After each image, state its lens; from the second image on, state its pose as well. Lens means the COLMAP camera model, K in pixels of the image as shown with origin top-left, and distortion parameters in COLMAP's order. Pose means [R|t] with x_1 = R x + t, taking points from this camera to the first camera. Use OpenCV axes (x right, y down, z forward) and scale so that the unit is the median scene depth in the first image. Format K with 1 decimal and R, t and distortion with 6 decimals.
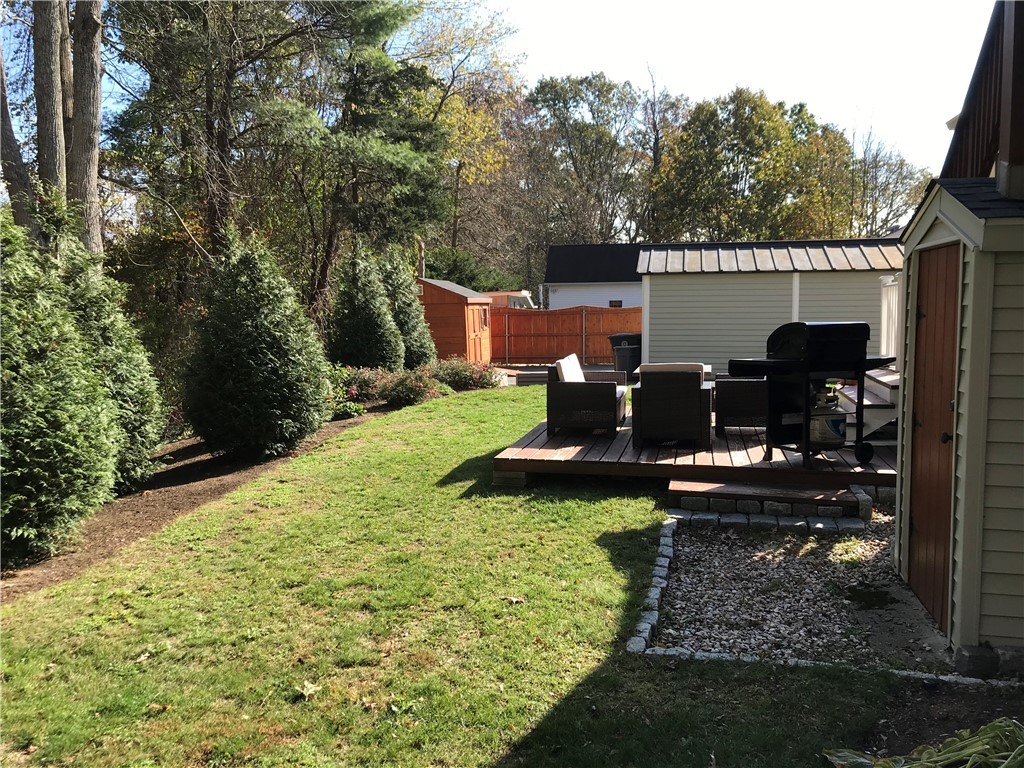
lens RADIAL K [[891.5, 0, 512.0], [0, 891.5, 384.0], [0, 0, 1]] dist [0.066678, -0.001737]
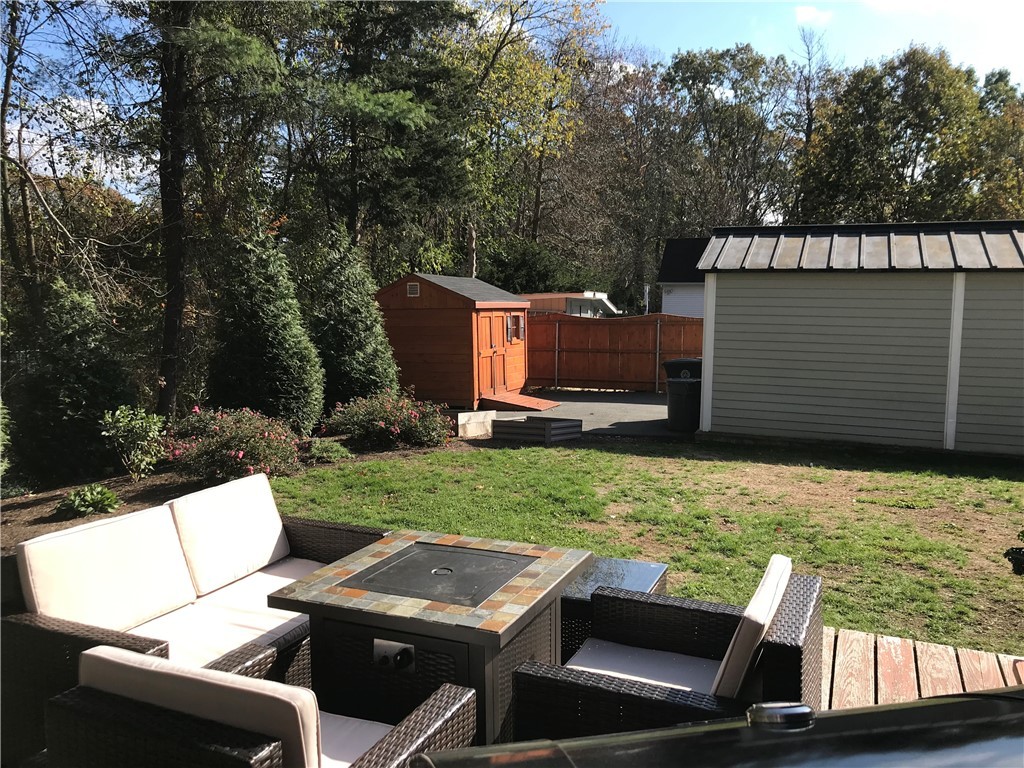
lens RADIAL K [[870.2, 0, 512.0], [0, 870.2, 384.0], [0, 0, 1]] dist [-0.006282, 0.127576]
pose [[0.982583, 0.038019, -0.181891, 0.052744], [-0.036980, 0.999275, 0.009105, -0.017471], [0.182105, -0.002220, 0.983277, 0.147002]]
